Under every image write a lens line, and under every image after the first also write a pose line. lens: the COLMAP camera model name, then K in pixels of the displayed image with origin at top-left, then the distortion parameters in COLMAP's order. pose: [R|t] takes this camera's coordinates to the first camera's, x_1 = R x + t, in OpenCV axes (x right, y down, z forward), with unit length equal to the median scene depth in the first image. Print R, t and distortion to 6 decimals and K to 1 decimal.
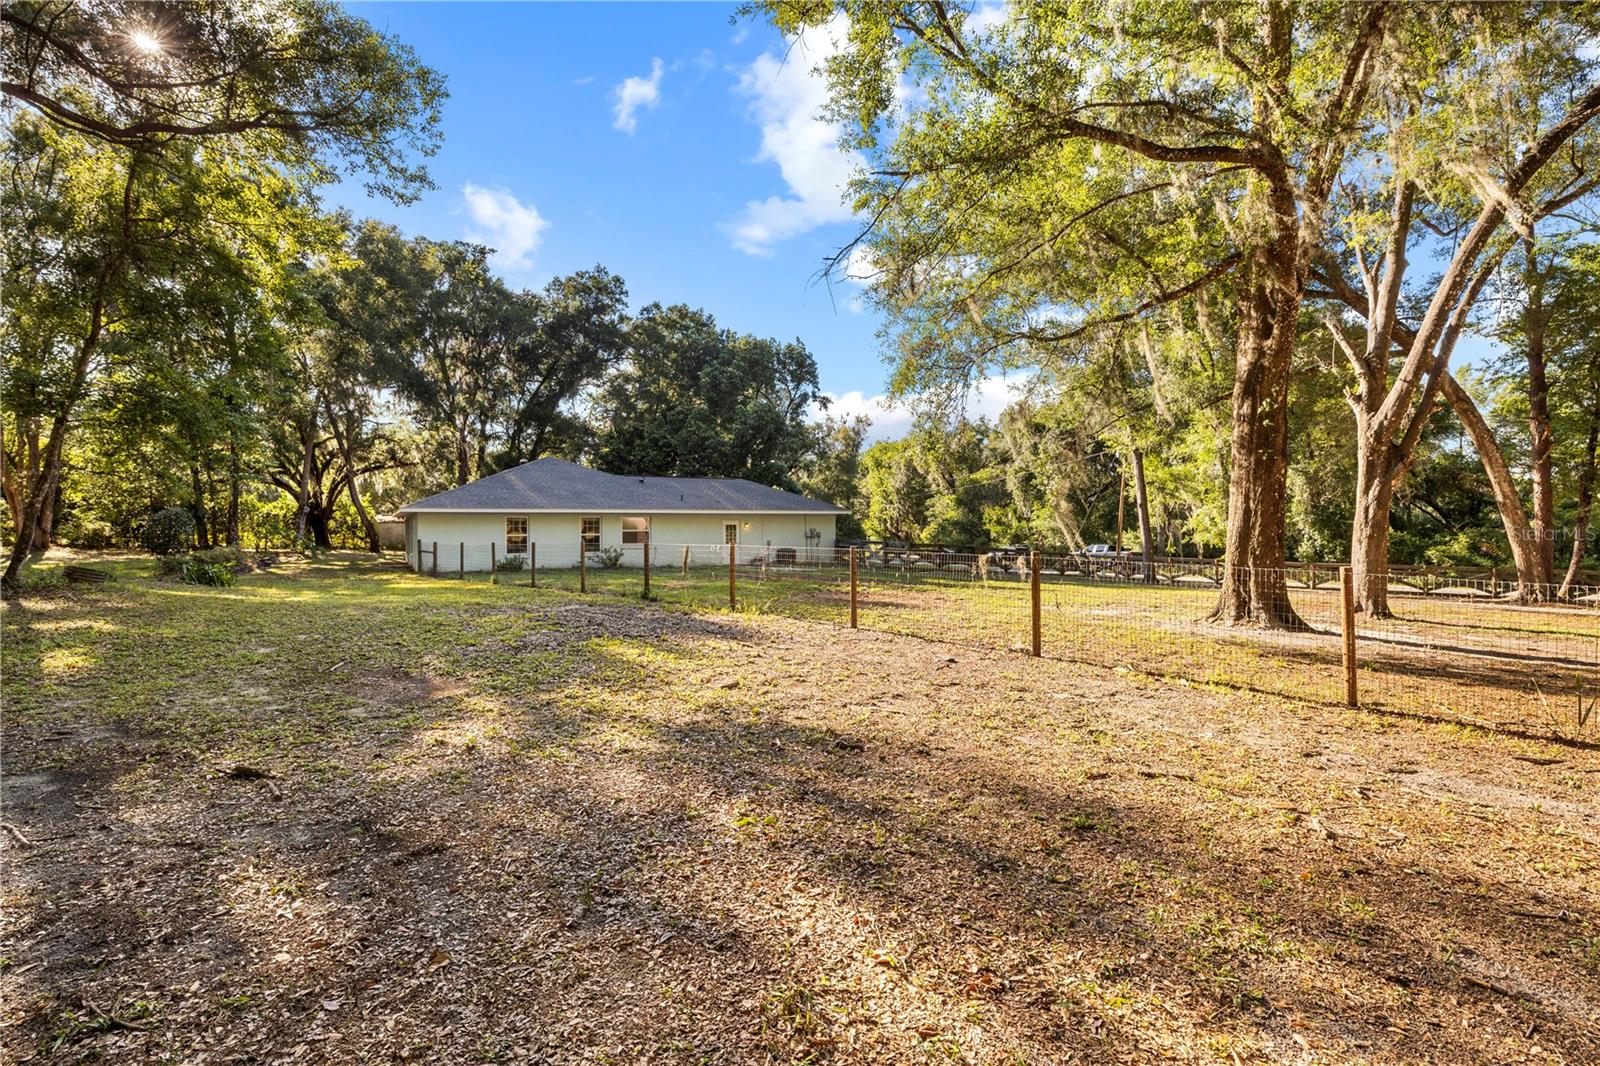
lens RADIAL K [[786.2, 0, 798.7], [0, 786.2, 523.0], [0, 0, 1]] dist [-0.002518, -0.000208]
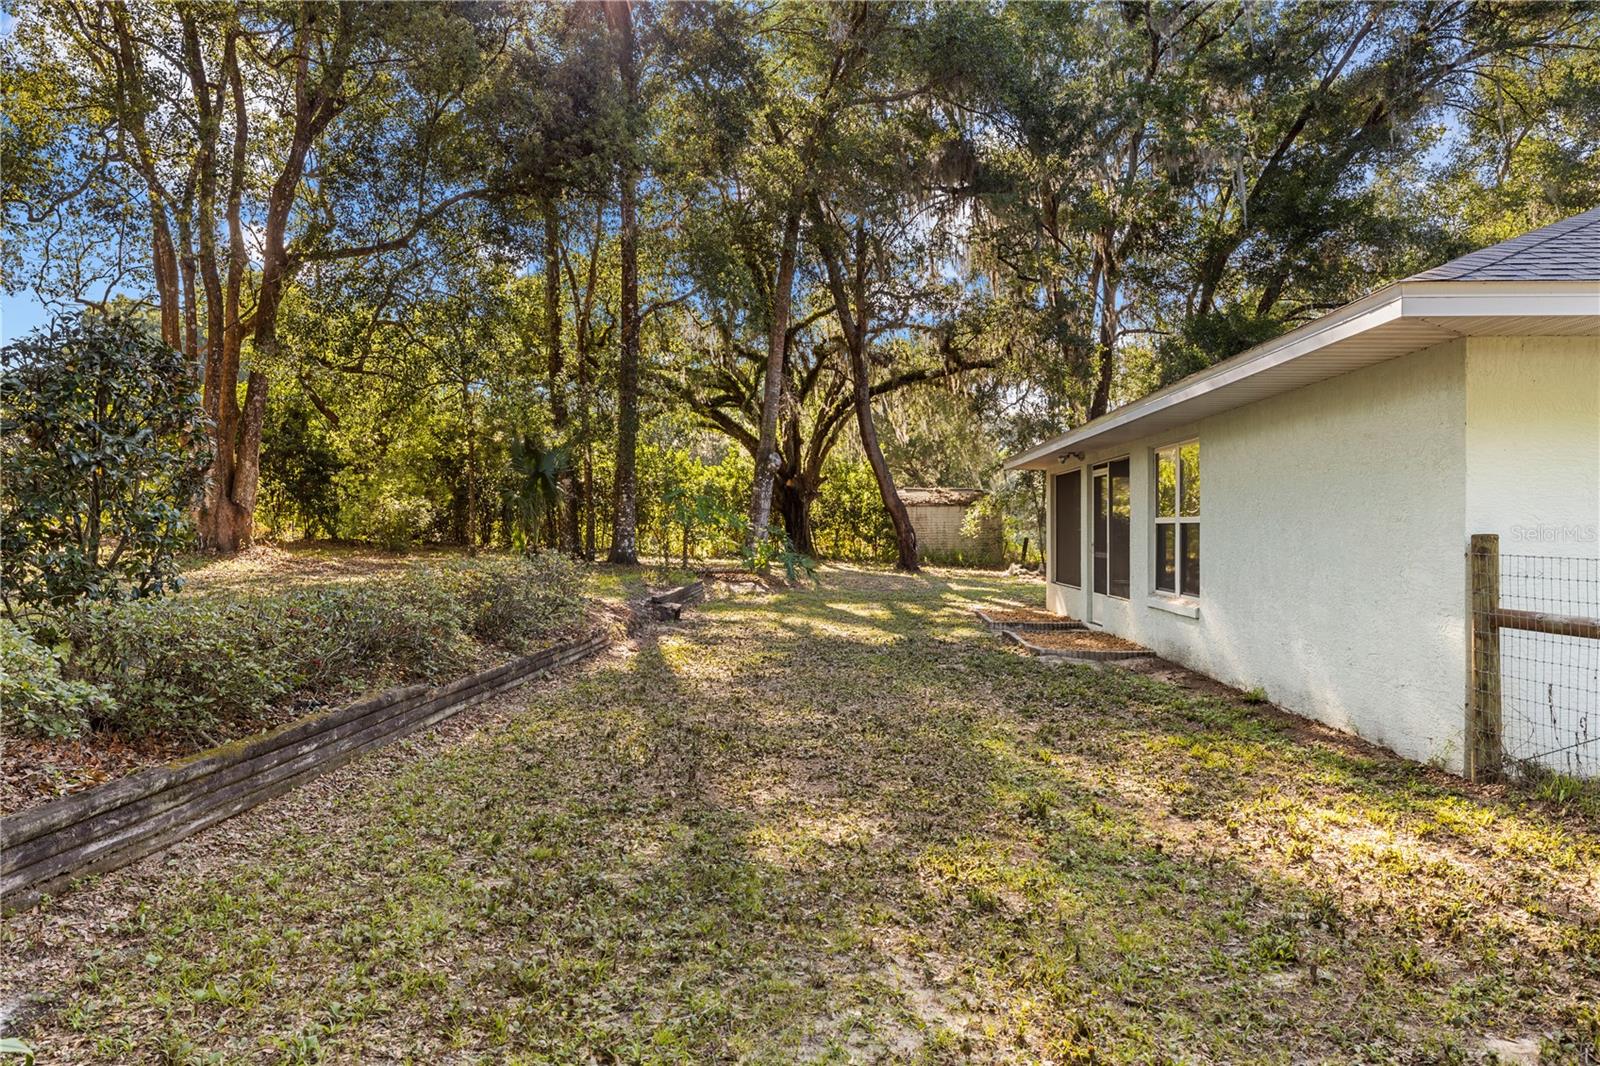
lens RADIAL K [[1182.9, 0, 801.8], [0, 1182.9, 534.5], [0, 0, 1]] dist [0.000300, -0.000456]
pose [[0.861848, 0.009279, -0.507082, -0.253136], [-0.003757, 0.999922, 0.011911, 0.009720], [0.507153, -0.008360, 0.861815, 0.399843]]
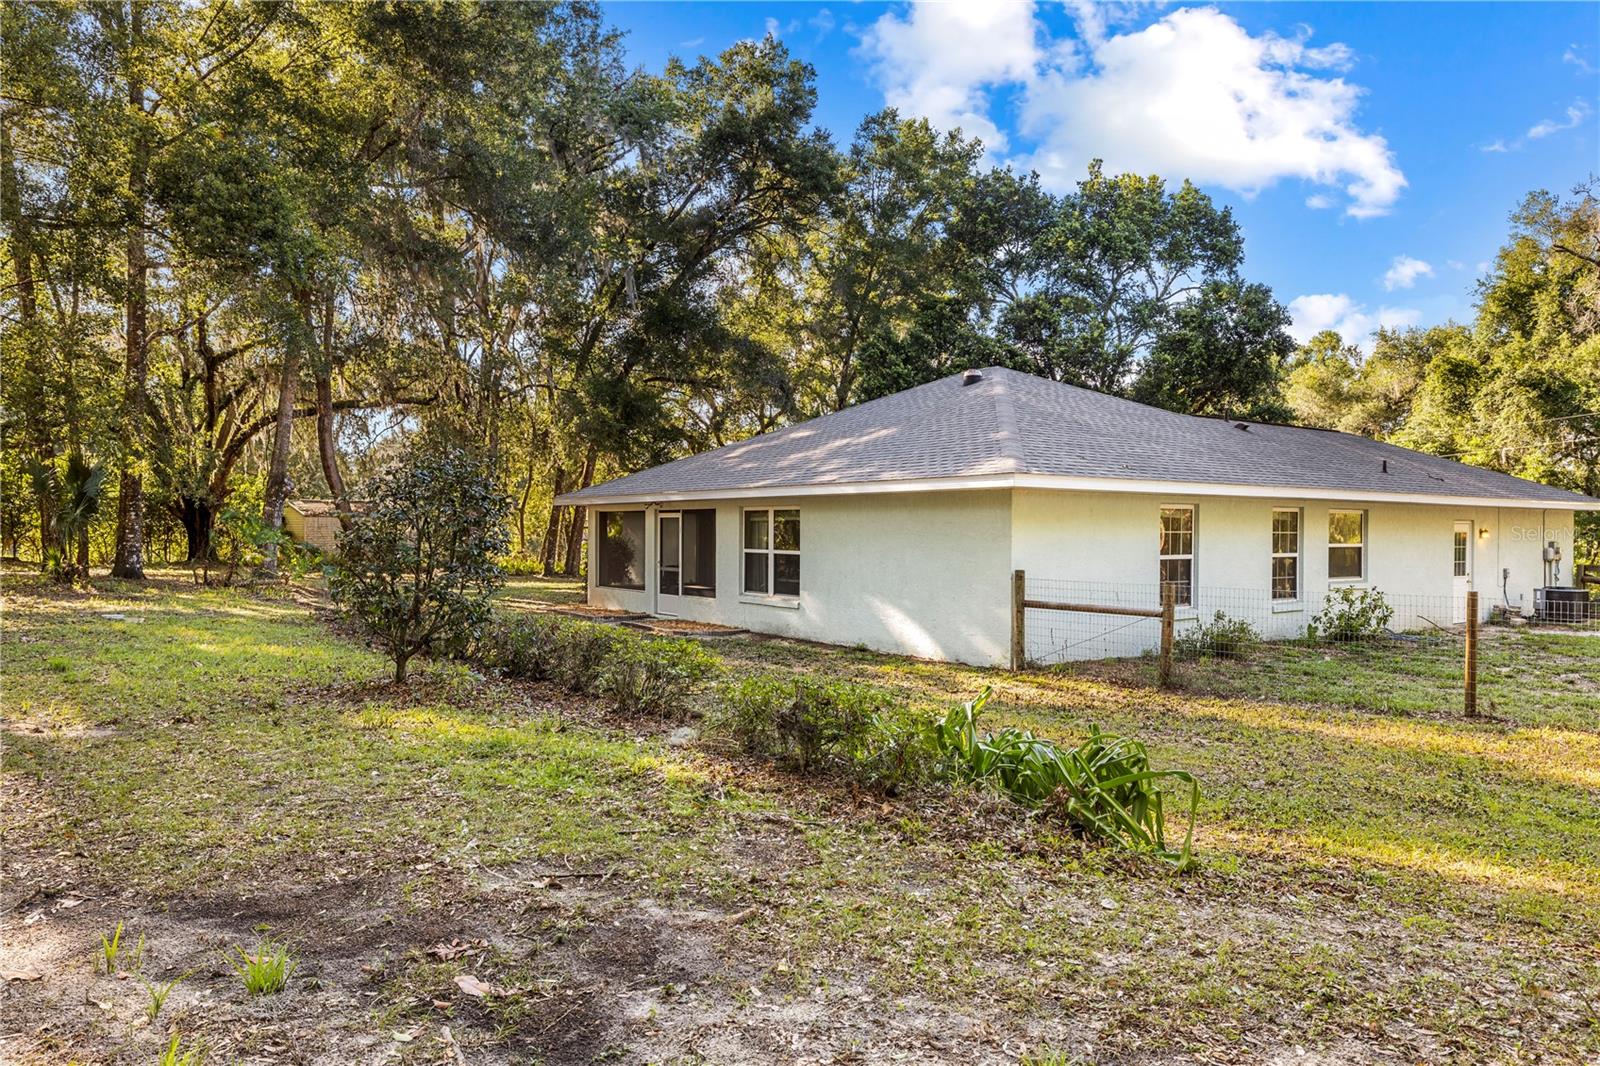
lens RADIAL K [[1060.1, 0, 802.6], [0, 1060.1, 533.5], [0, 0, 1]] dist [0.003449, 0.000064]
pose [[0.990844, 0.012505, 0.134434, -0.337419], [-0.013883, 0.999860, 0.009318, 0.000694], [-0.134298, -0.011099, 0.990879, 0.290472]]
